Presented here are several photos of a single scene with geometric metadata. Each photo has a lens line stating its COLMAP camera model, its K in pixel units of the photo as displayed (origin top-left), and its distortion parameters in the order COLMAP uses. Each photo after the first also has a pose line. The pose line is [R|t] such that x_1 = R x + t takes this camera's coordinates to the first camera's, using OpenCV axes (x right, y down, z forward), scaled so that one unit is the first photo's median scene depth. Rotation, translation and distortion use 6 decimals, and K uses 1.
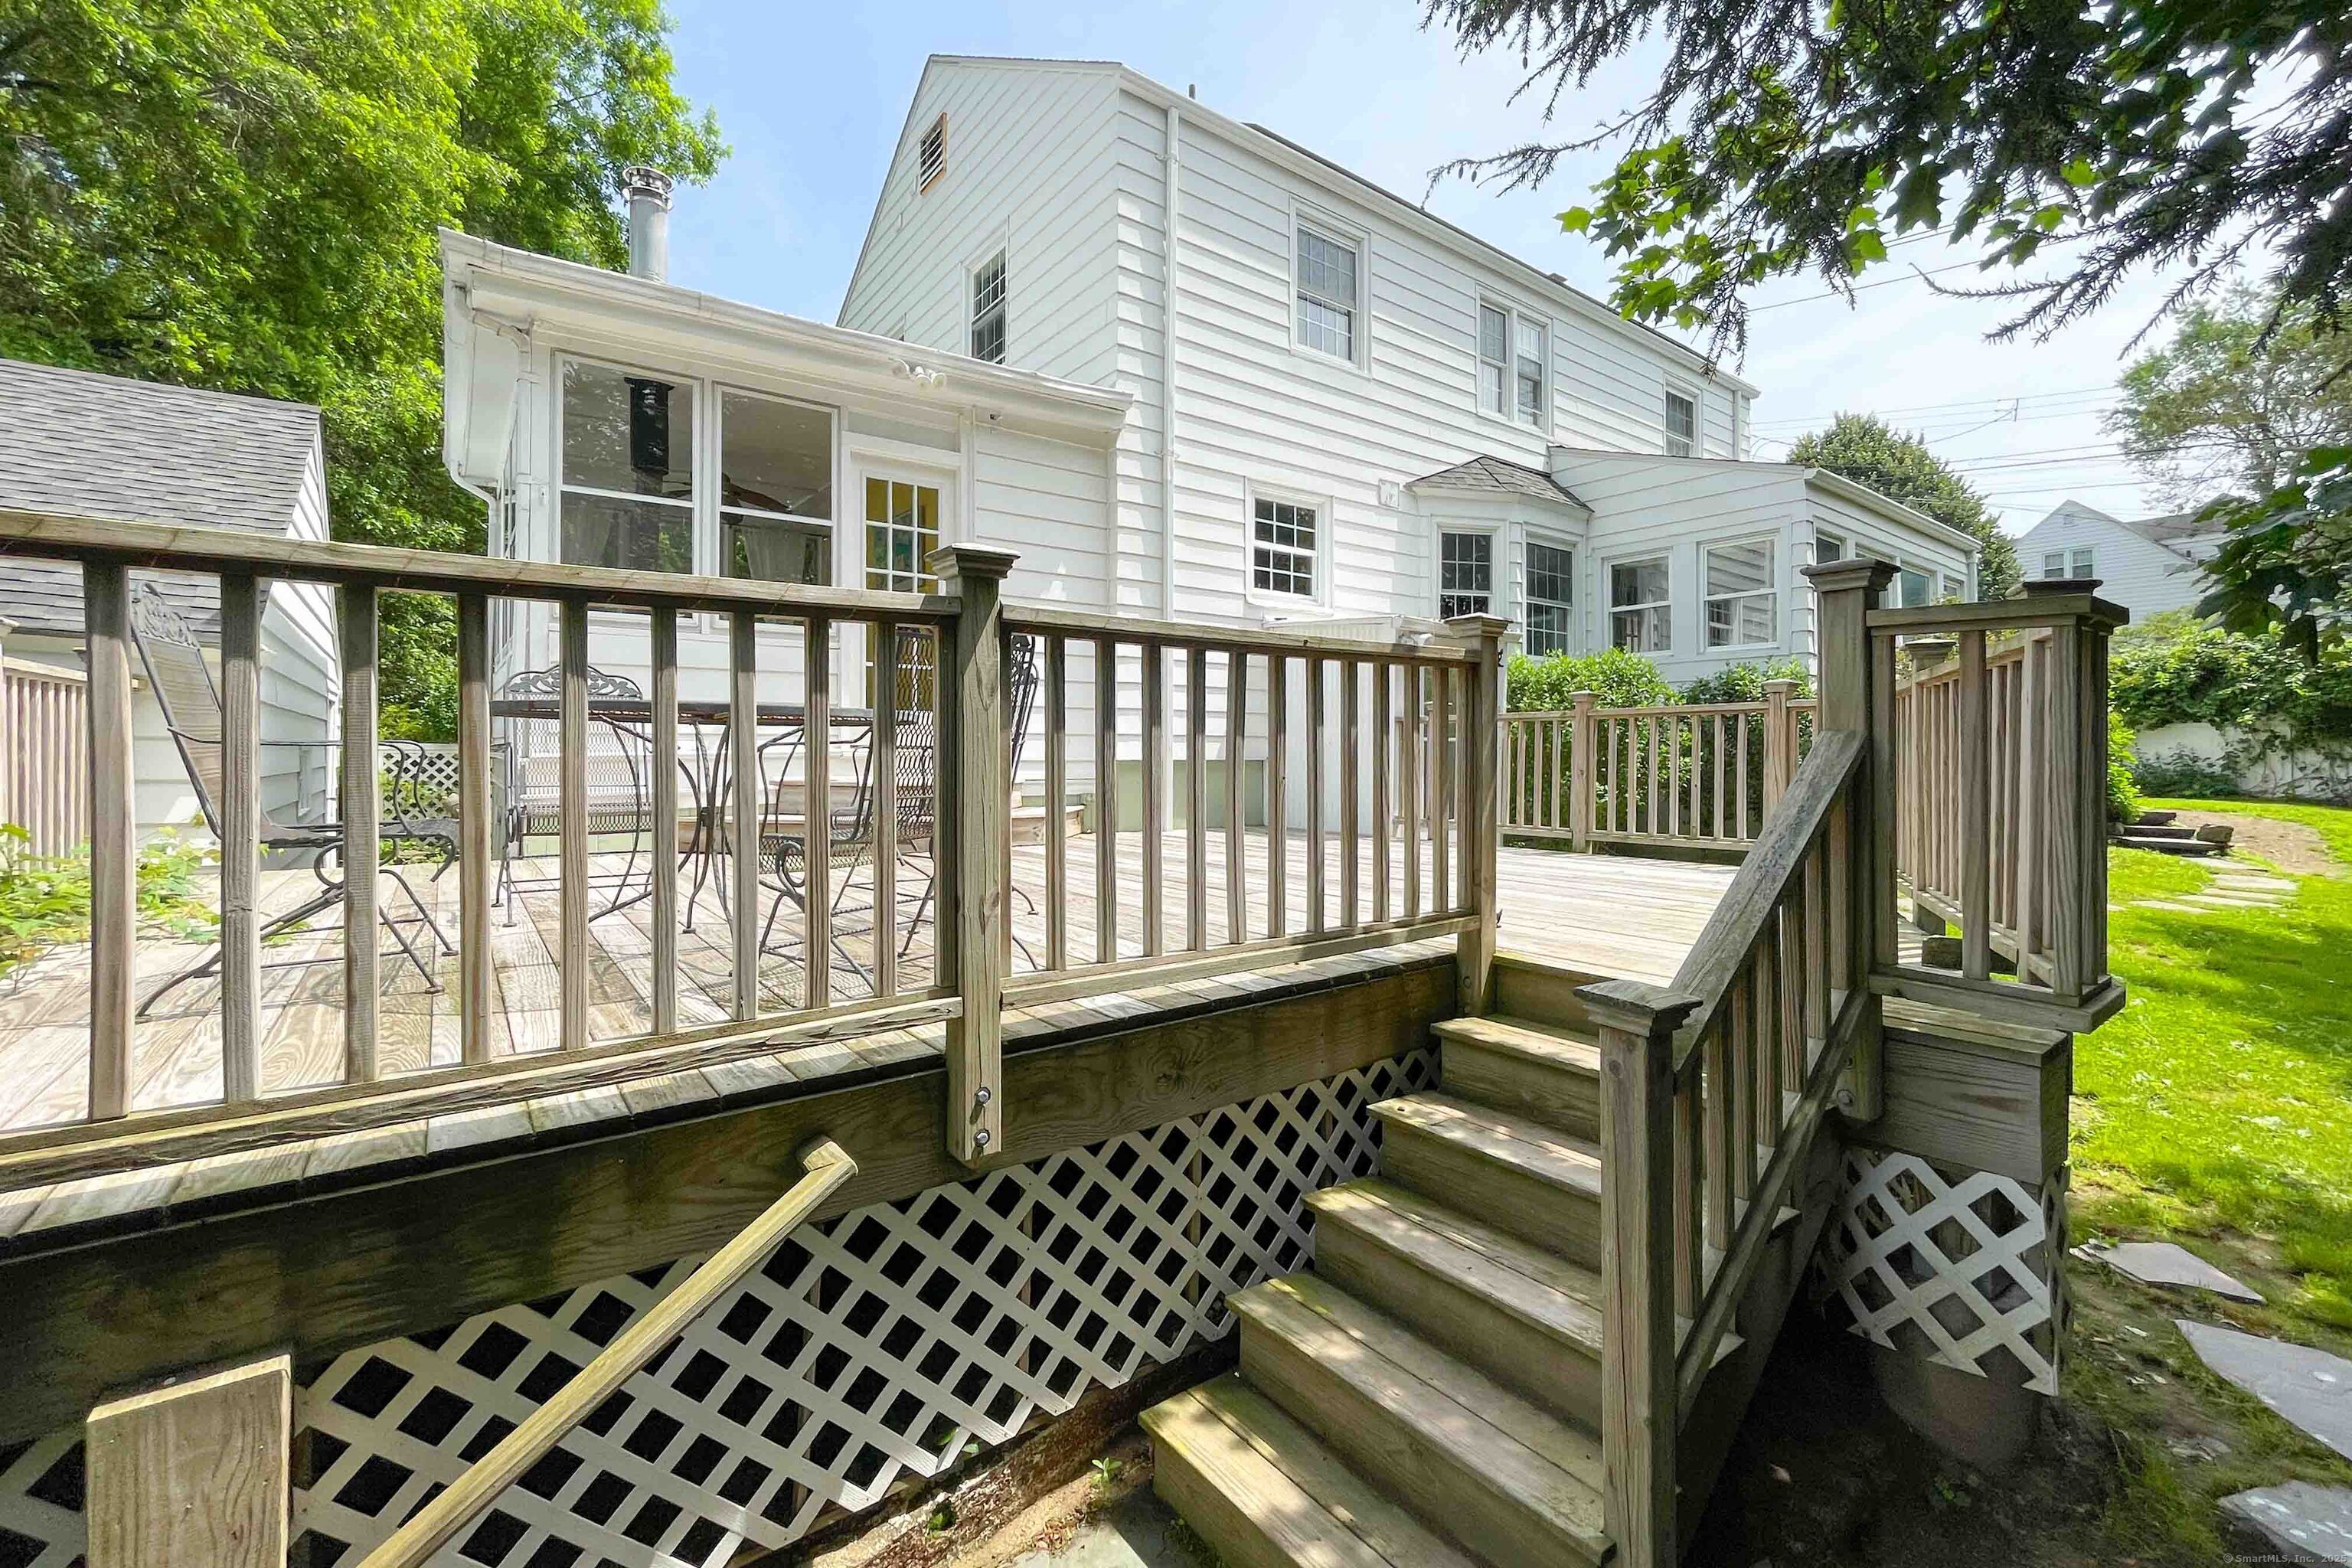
lens RADIAL K [[976.8, 0, 1227.6], [0, 976.8, 764.1], [0, 0, 1]] dist [-0.003597, 0.000617]
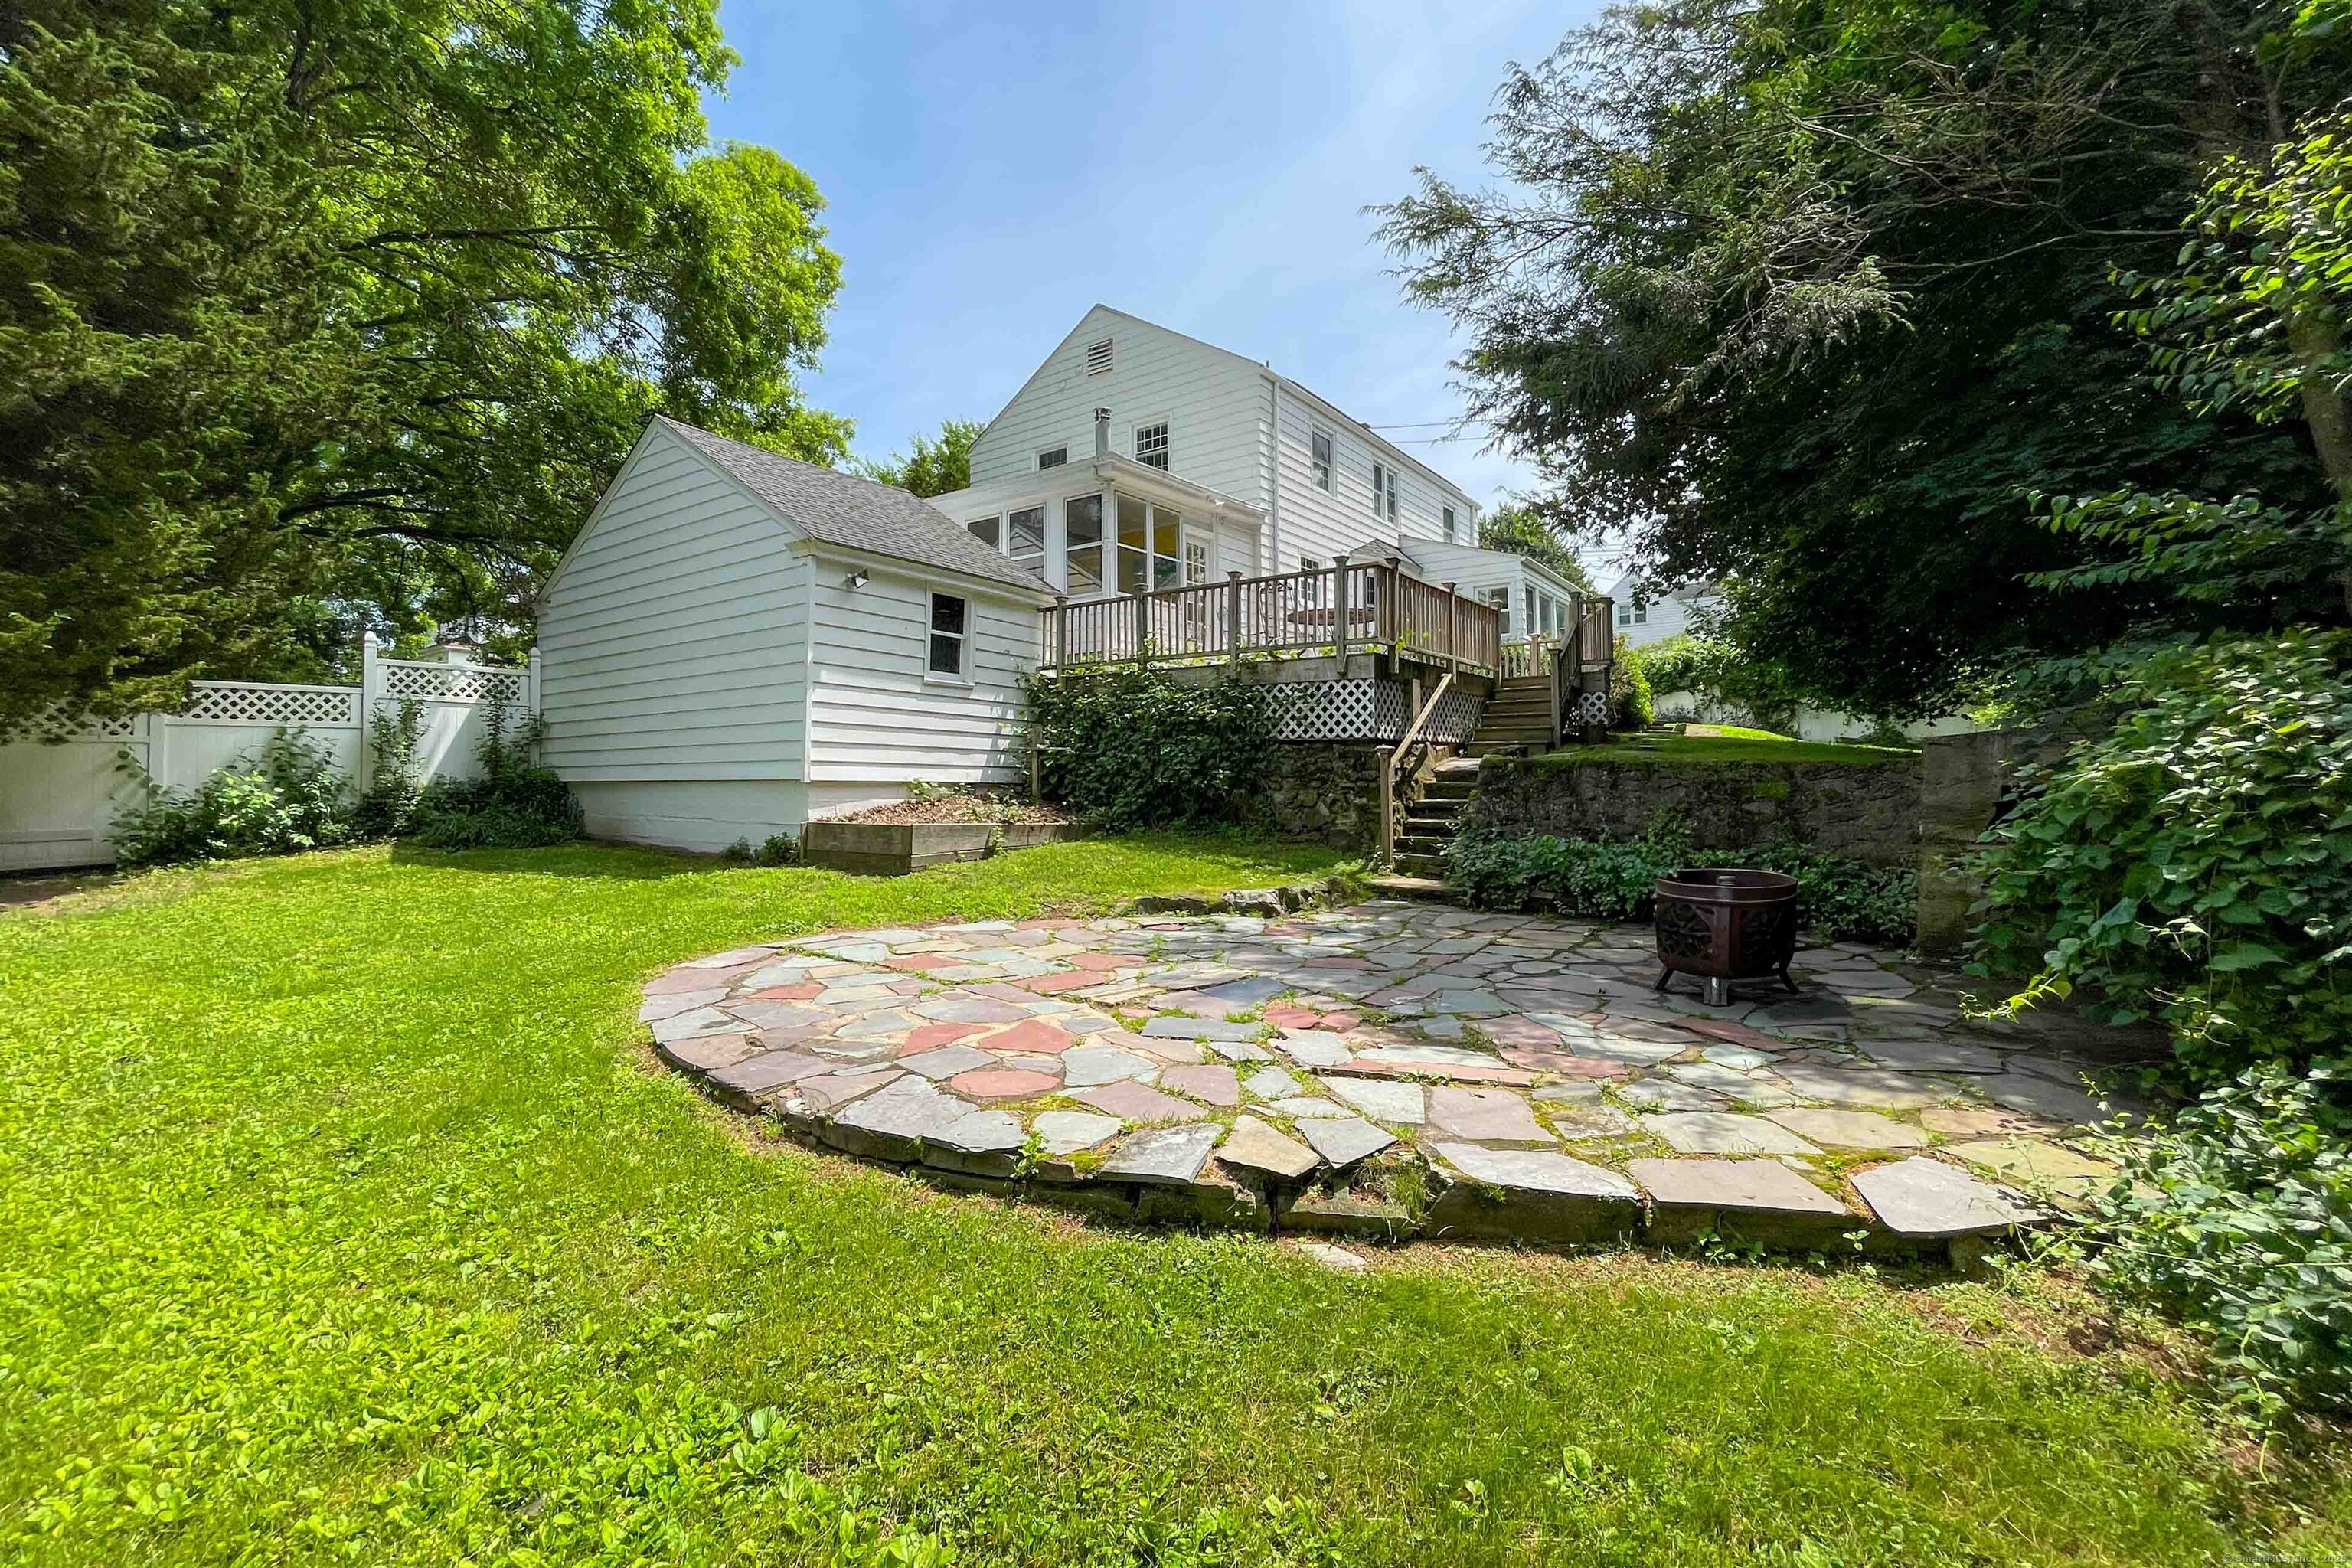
lens RADIAL K [[976.8, 0, 1173.5], [0, 976.8, 768.7], [0, 0, 1]] dist [-0.003597, 0.000617]
pose [[0.965203, -0.001512, 0.261496, -0.717457], [0.006738, 0.999795, -0.019089, 0.211952], [-0.261413, 0.020187, 0.965016, -0.889502]]
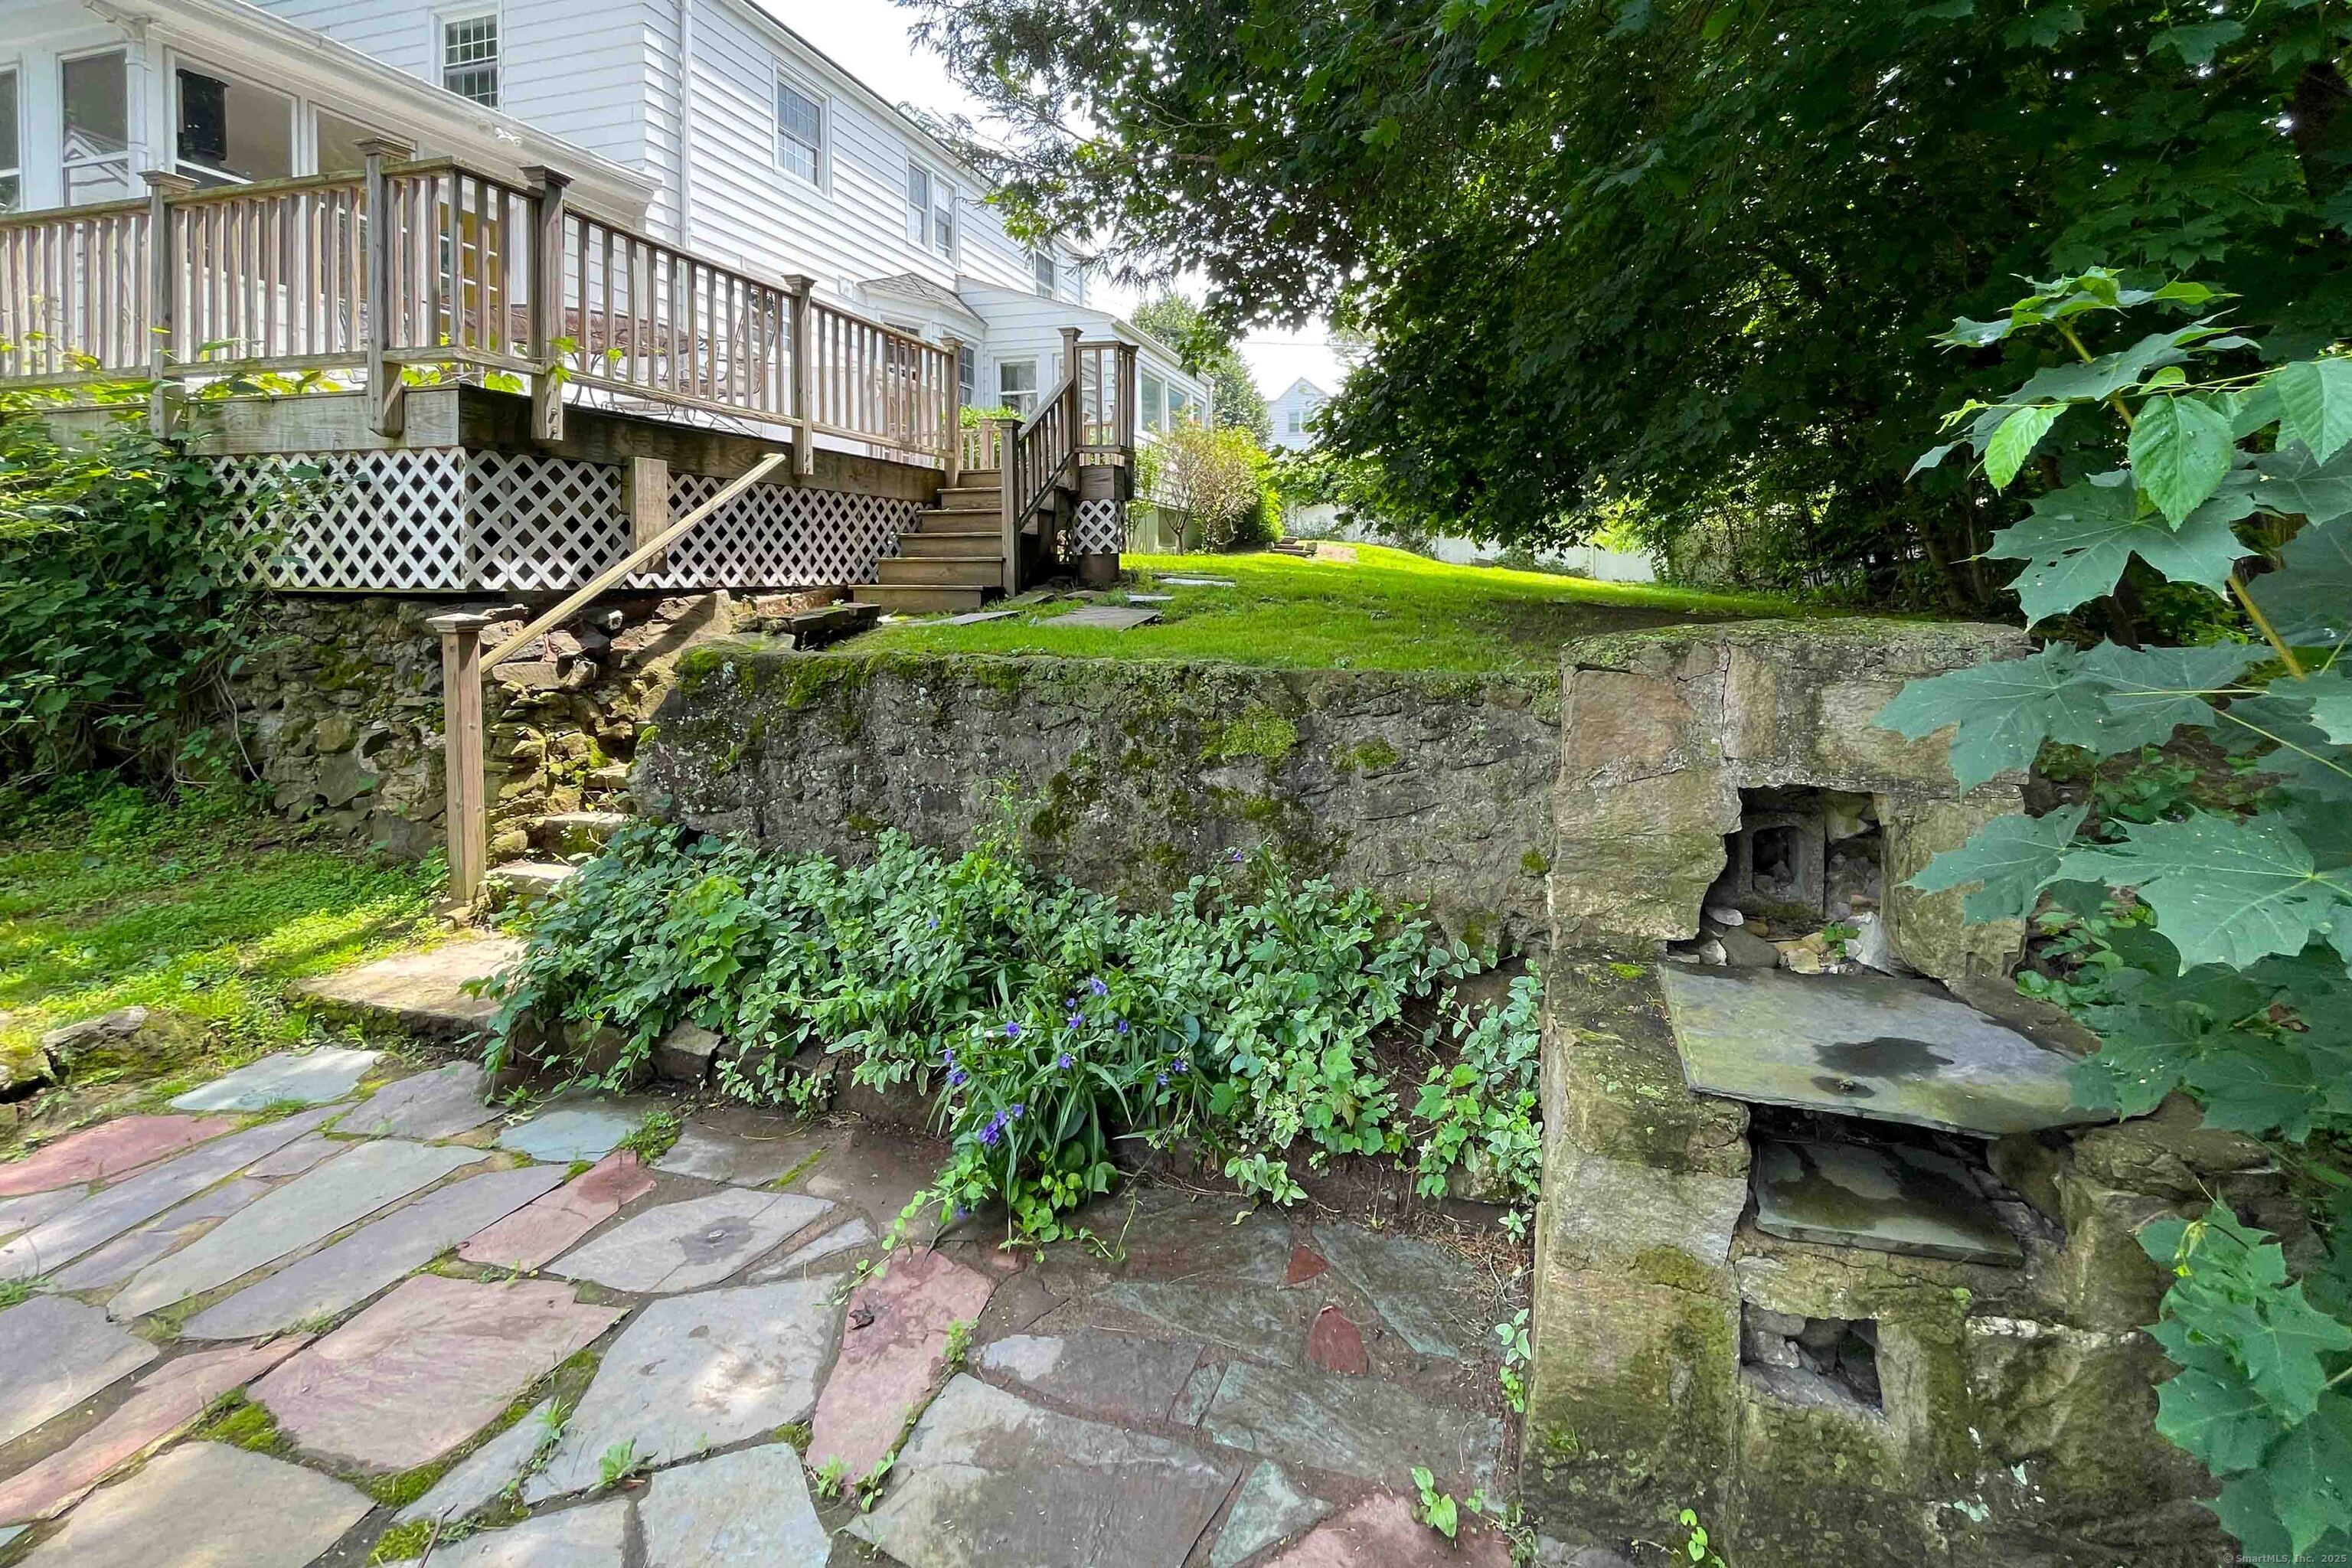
lens RADIAL K [[976.8, 0, 1246.2], [0, 976.8, 606.2], [0, 0, 1]] dist [-0.003597, 0.000617]
pose [[0.813746, -0.015986, 0.581001, -0.190948], [0.006847, 0.999816, 0.017919, 0.160257], [-0.581180, -0.010603, 0.813706, -0.480574]]
